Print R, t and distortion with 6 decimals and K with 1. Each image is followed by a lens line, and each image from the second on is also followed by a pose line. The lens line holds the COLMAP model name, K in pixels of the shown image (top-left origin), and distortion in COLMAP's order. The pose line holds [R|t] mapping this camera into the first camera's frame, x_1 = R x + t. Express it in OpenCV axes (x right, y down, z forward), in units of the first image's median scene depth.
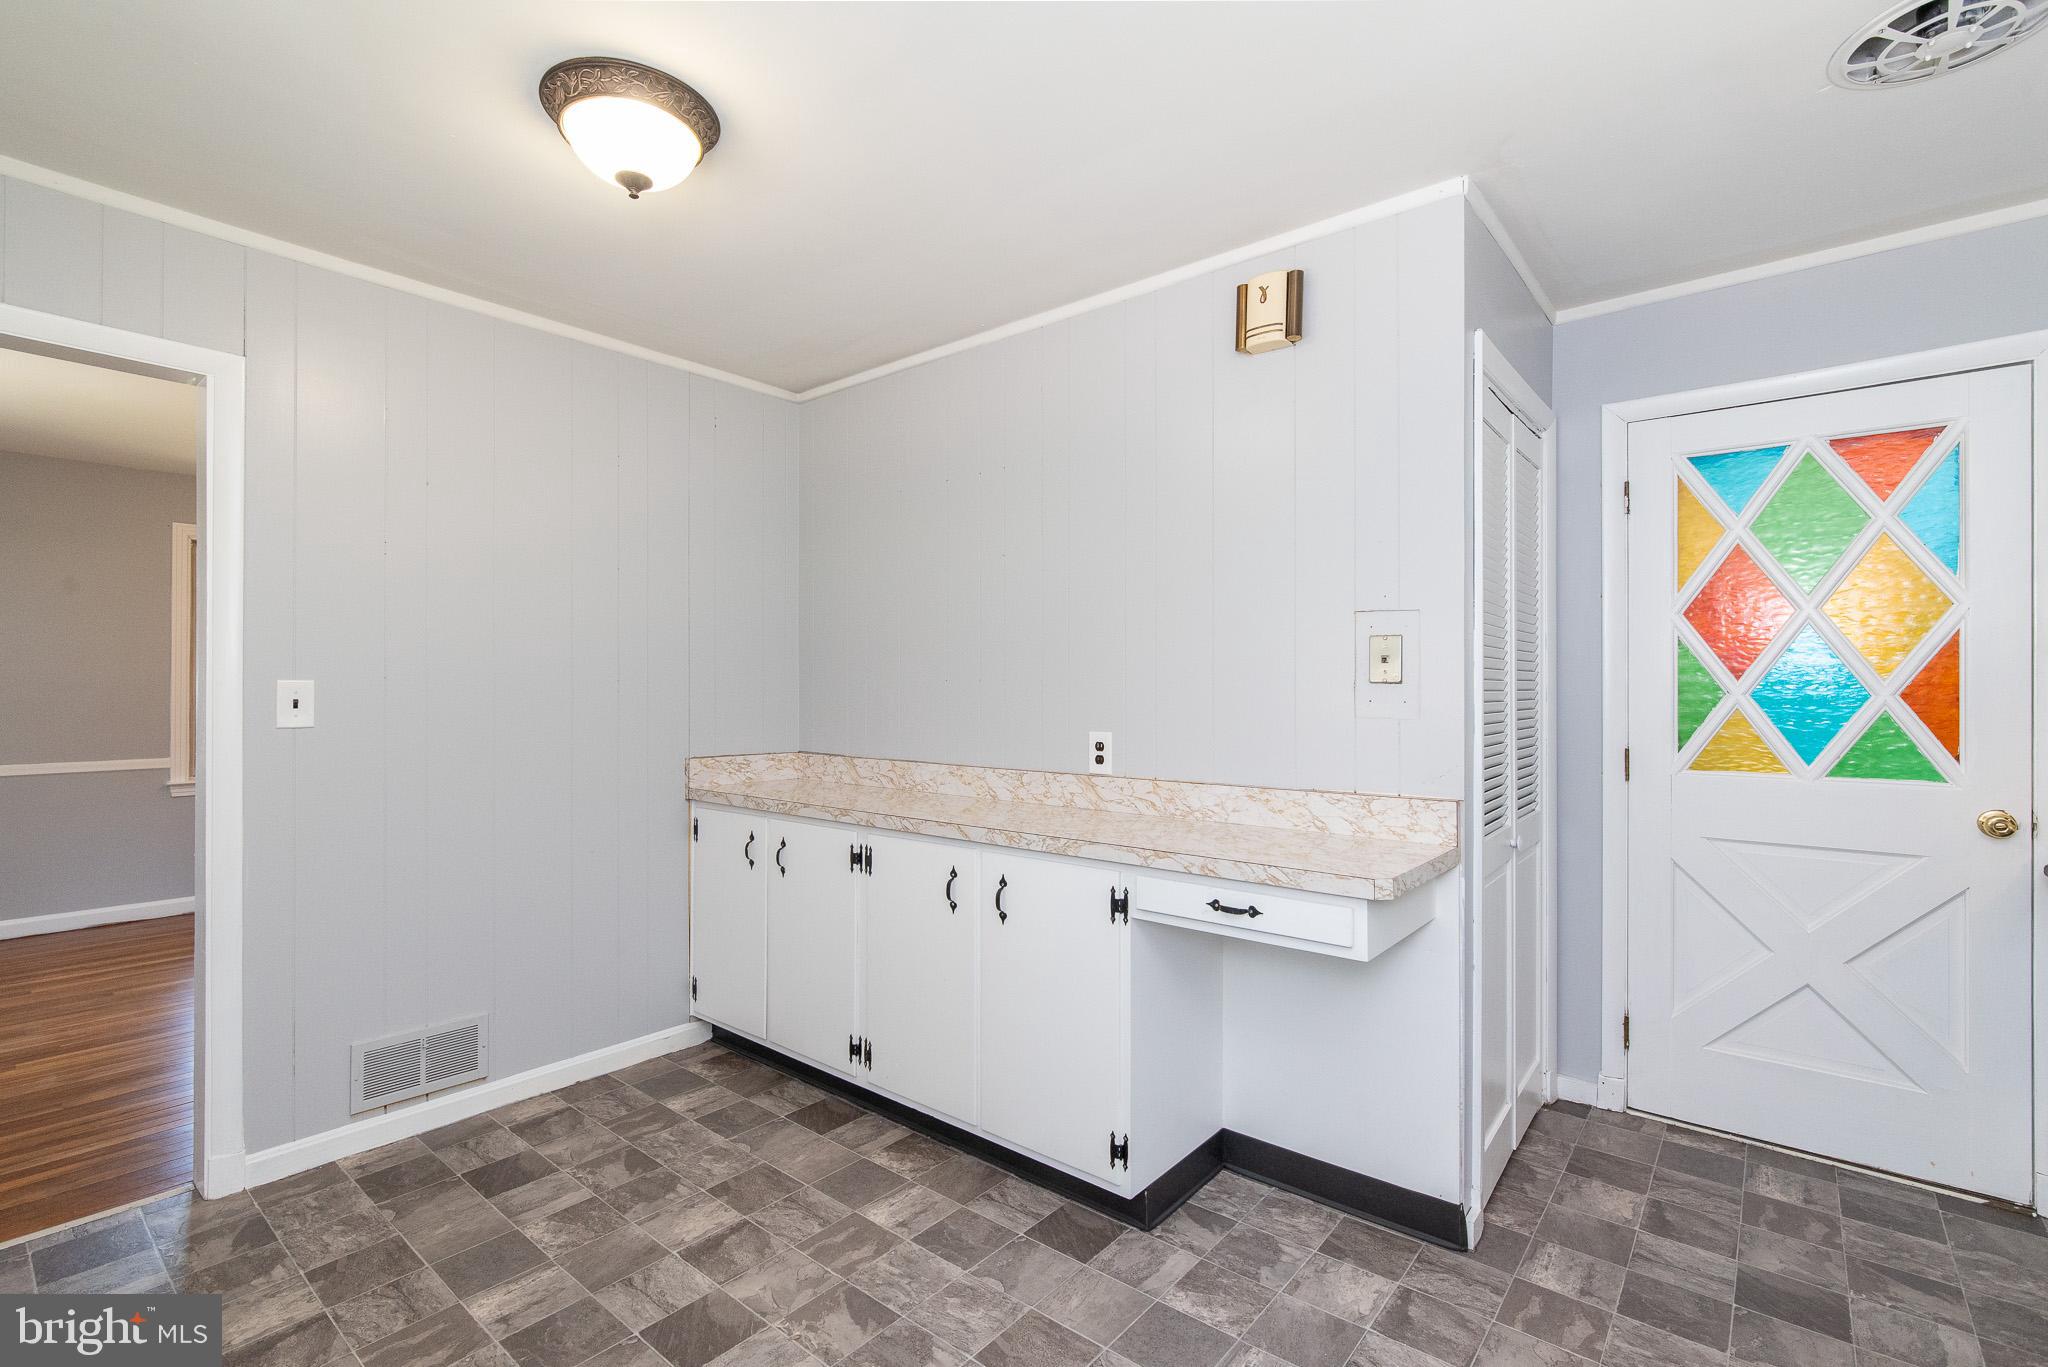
lens RADIAL K [[924.9, 0, 1035.5], [0, 924.9, 683.4], [0, 0, 1]] dist [-0.008327, 0.003950]
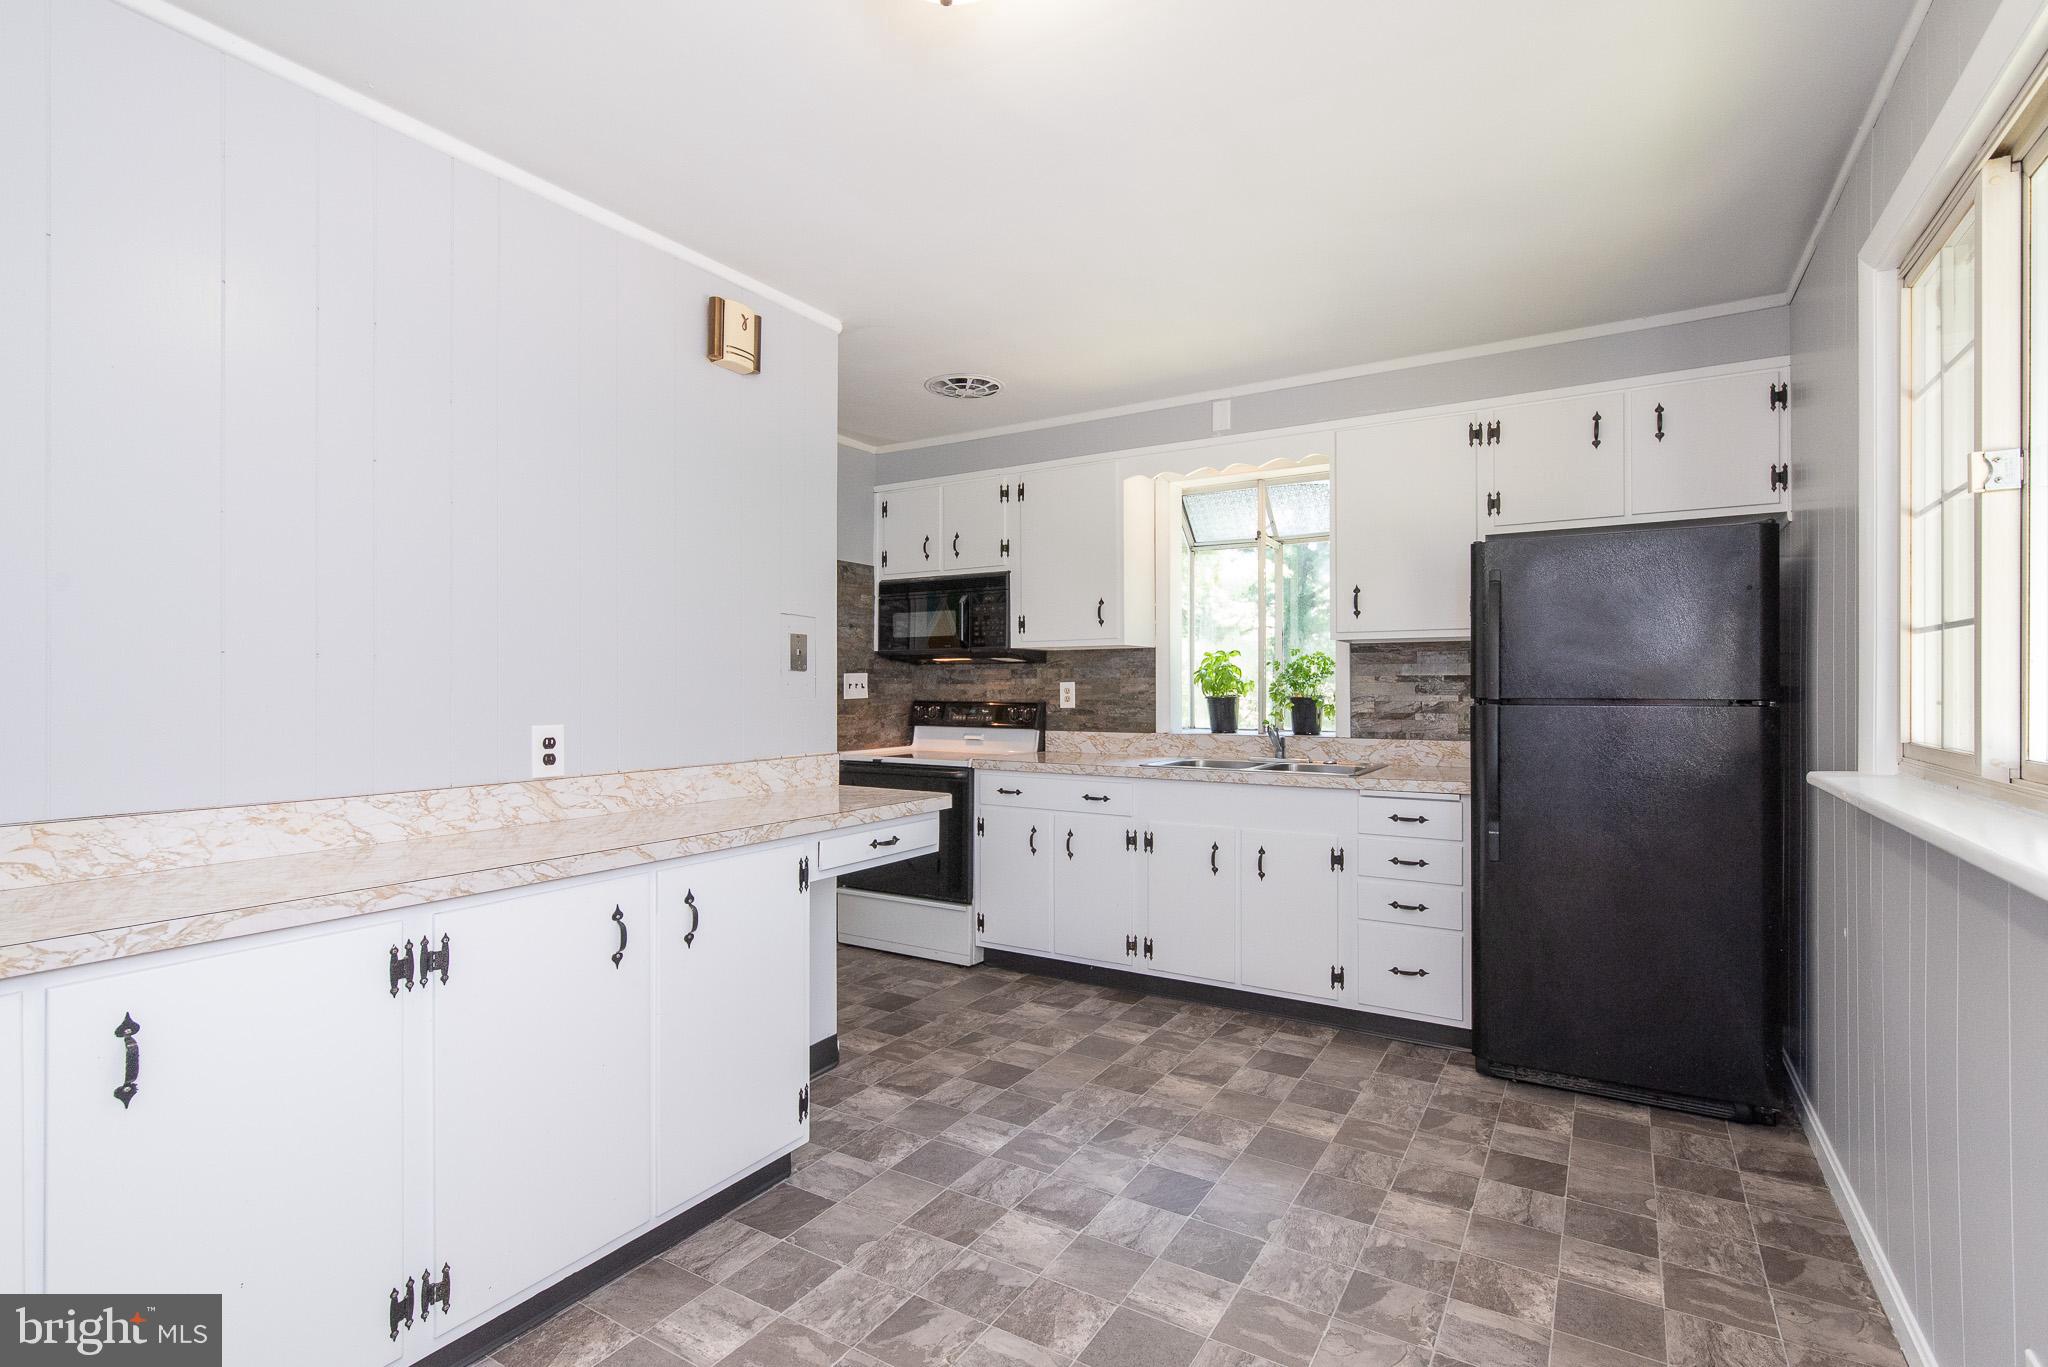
lens RADIAL K [[984.9, 0, 1029.3], [0, 984.9, 672.1], [0, 0, 1]] dist [0.015301, -0.001296]
pose [[-0.150484, 0.011438, 0.988546, -1.045741], [-0.008121, 0.999885, -0.012806, 0.016701], [-0.988579, -0.009955, -0.150373, 0.878916]]
